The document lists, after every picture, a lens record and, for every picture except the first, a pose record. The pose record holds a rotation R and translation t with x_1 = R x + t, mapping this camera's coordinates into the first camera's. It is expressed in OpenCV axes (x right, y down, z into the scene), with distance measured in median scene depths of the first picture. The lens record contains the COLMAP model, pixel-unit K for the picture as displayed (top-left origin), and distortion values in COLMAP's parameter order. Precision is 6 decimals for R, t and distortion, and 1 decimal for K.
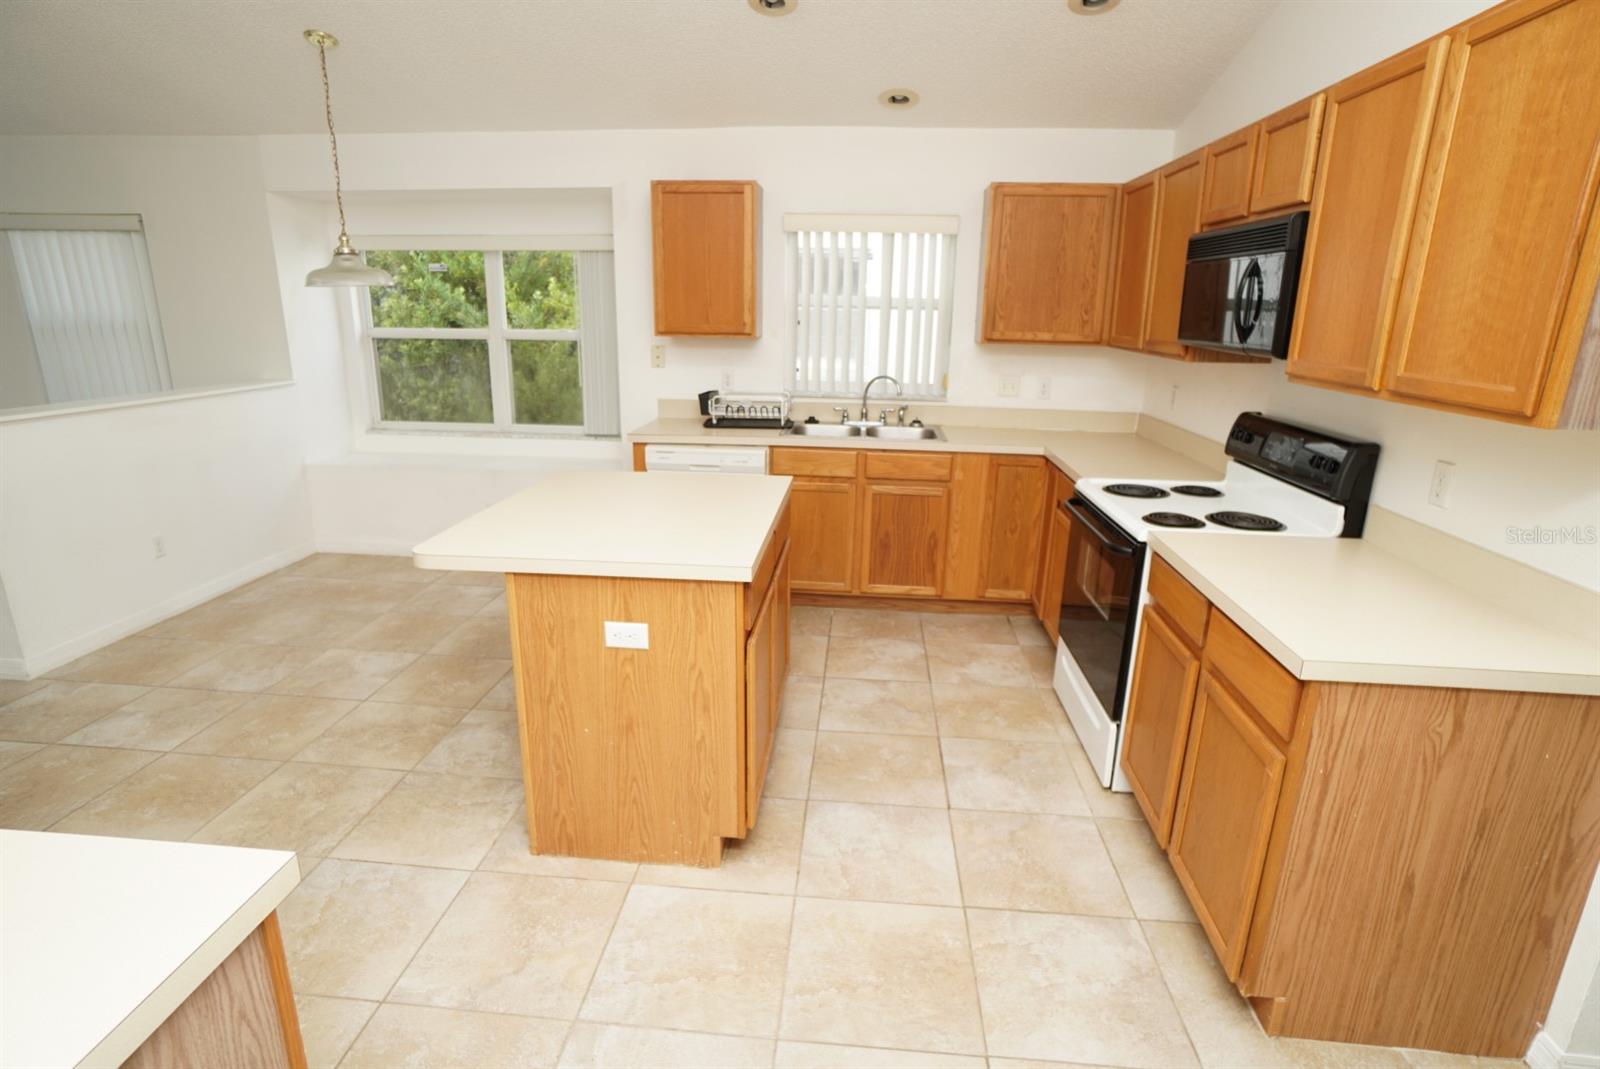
lens RADIAL K [[806.4, 0, 796.2], [0, 806.4, 533.6], [0, 0, 1]] dist [-0.052645, 0.026494]
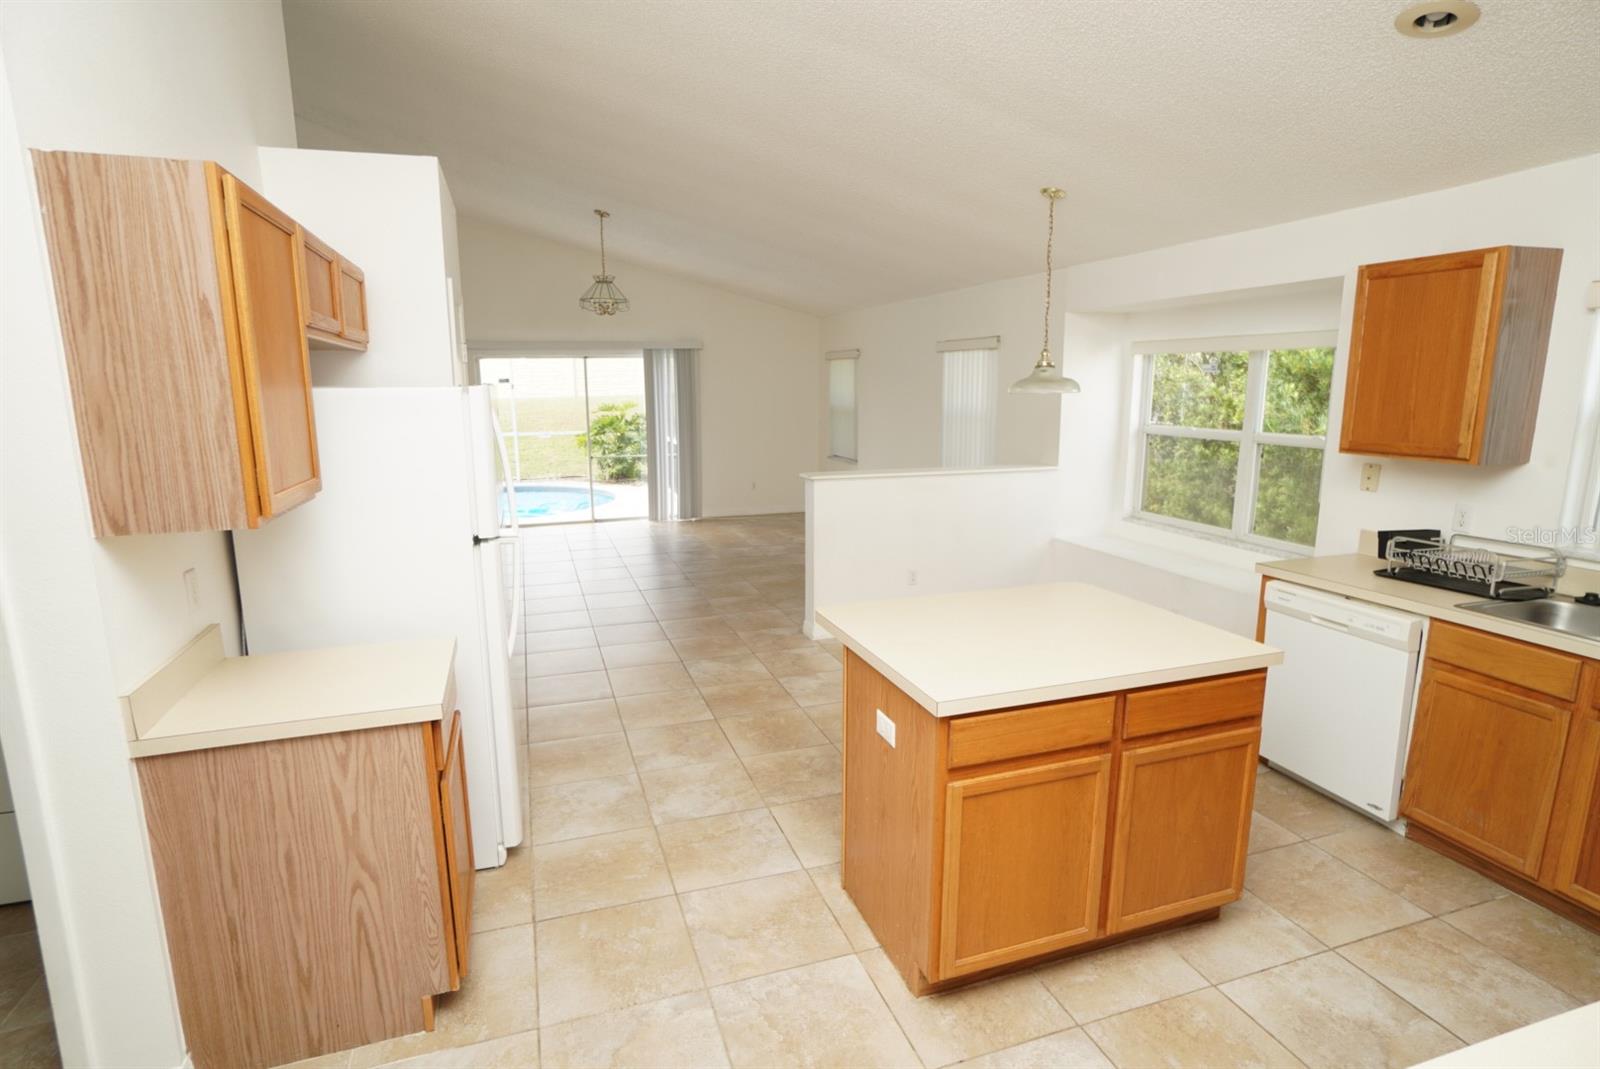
lens RADIAL K [[811.0, 0, 789.7], [0, 811.0, 535.9], [0, 0, 1]] dist [-0.051373, 0.027918]
pose [[0.394251, 0.154463, -0.905929, 0.310589], [-0.239552, 0.968968, 0.060960, -0.072946], [0.887232, 0.192984, 0.419019, 0.169842]]
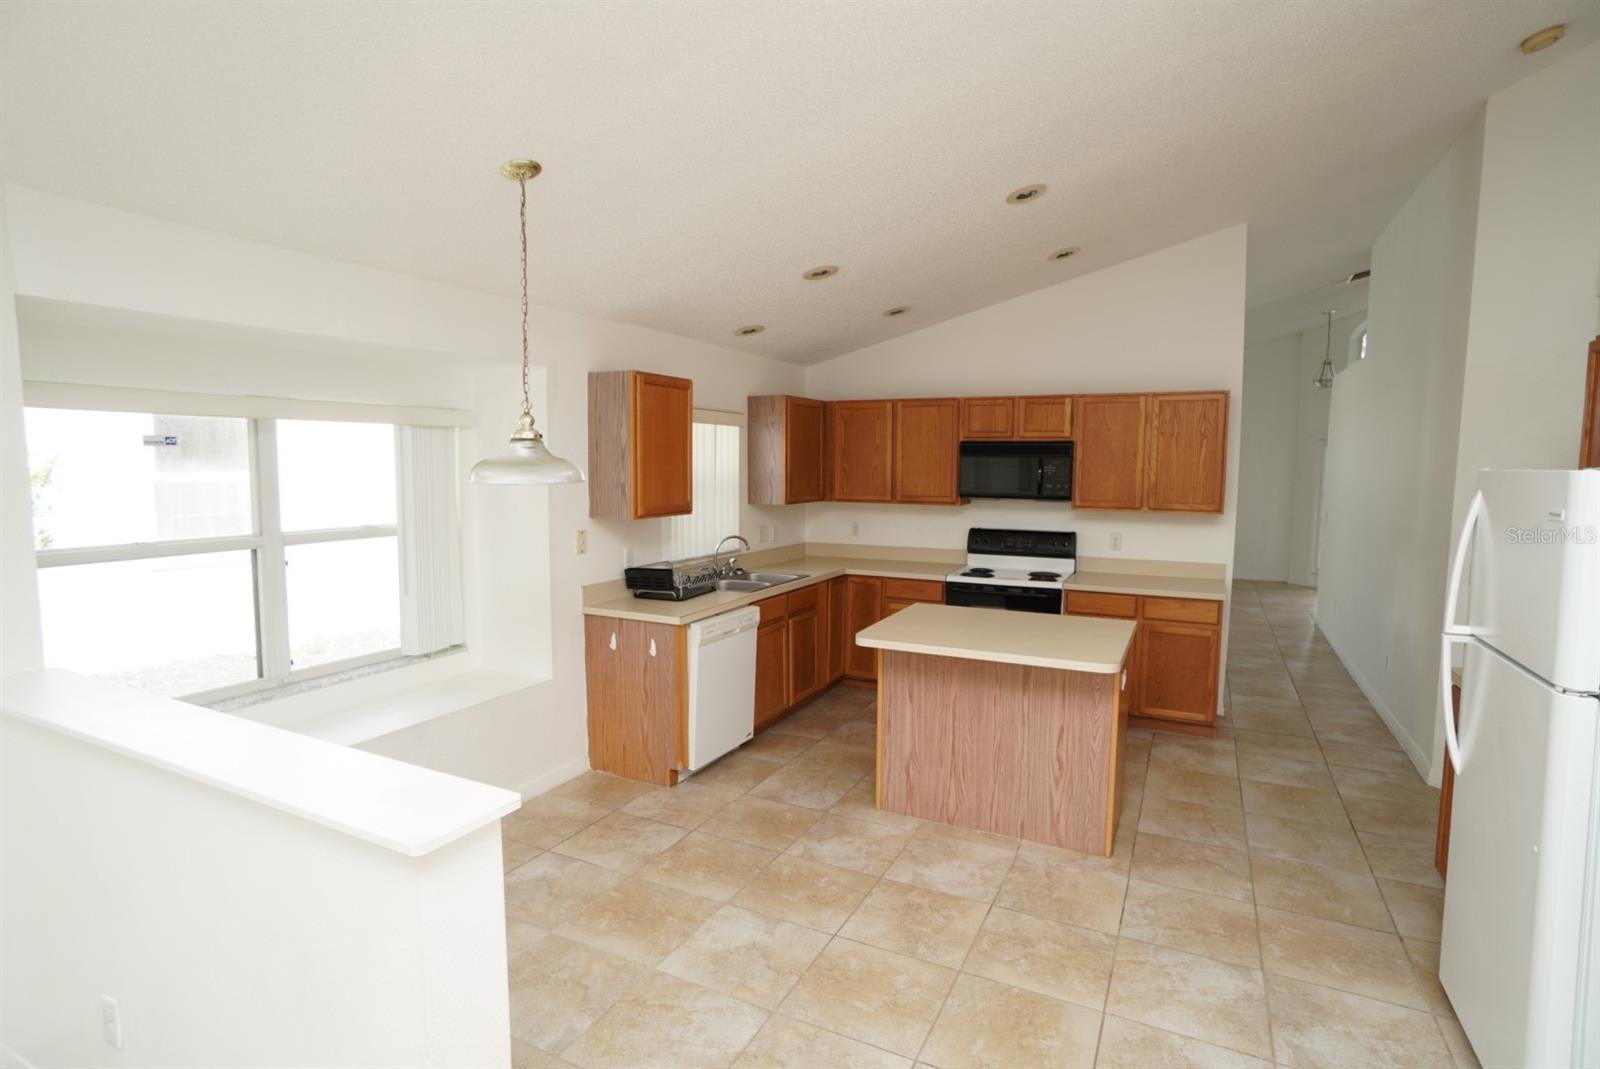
lens RADIAL K [[811.0, 0, 789.7], [0, 811.0, 535.9], [0, 0, 1]] dist [-0.051373, 0.027918]
pose [[0.373710, -0.100330, 0.922104, -0.919760], [0.255059, 0.966924, 0.001837, -0.161872], [-0.891788, 0.234504, 0.386939, 0.405113]]
